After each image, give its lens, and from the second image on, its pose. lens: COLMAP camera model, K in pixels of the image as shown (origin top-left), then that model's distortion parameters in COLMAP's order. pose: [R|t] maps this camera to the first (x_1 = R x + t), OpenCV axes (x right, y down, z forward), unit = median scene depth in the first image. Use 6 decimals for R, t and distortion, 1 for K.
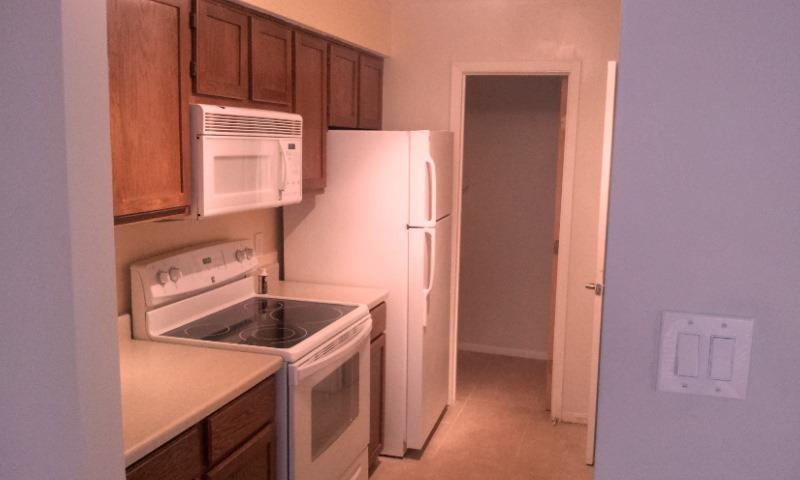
lens RADIAL K [[691.4, 0, 400.0], [0, 691.4, 240.0], [0, 0, 1]] dist [-0.001630, -0.003584]
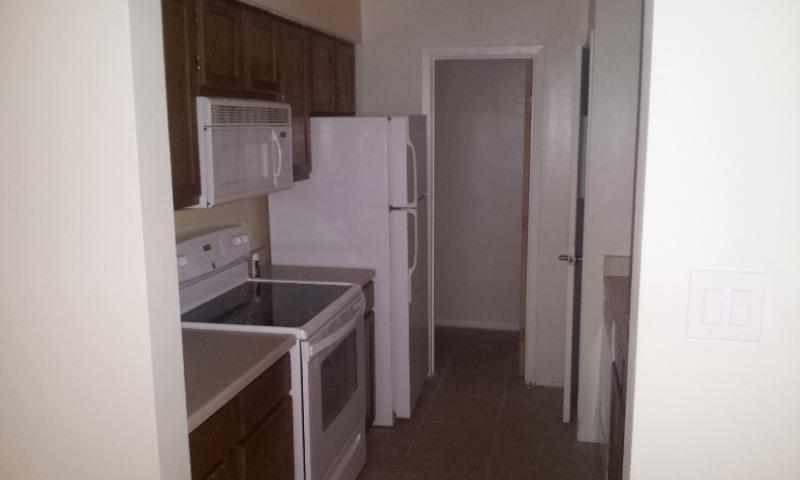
lens RADIAL K [[691.4, 0, 400.0], [0, 691.4, 240.0], [0, 0, 1]] dist [-0.001630, -0.003584]
pose [[0.995700, -0.037763, 0.084587, -0.065451], [0.035454, 0.998961, 0.028634, -0.000706], [-0.085580, -0.025512, 0.996005, -0.044177]]
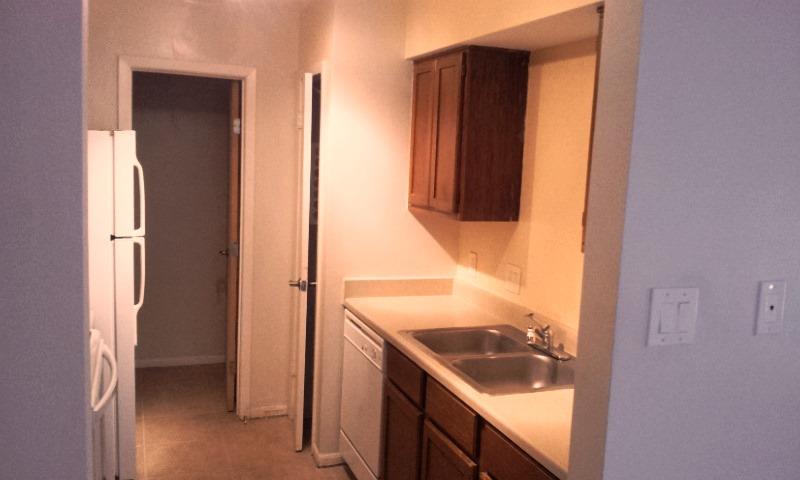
lens RADIAL K [[691.4, 0, 400.0], [0, 691.4, 240.0], [0, 0, 1]] dist [-0.001630, -0.003584]
pose [[0.780691, -0.059325, 0.622095, -0.256881], [0.056311, 0.998112, 0.024517, -0.017080], [-0.622375, 0.015891, 0.782558, 0.066758]]
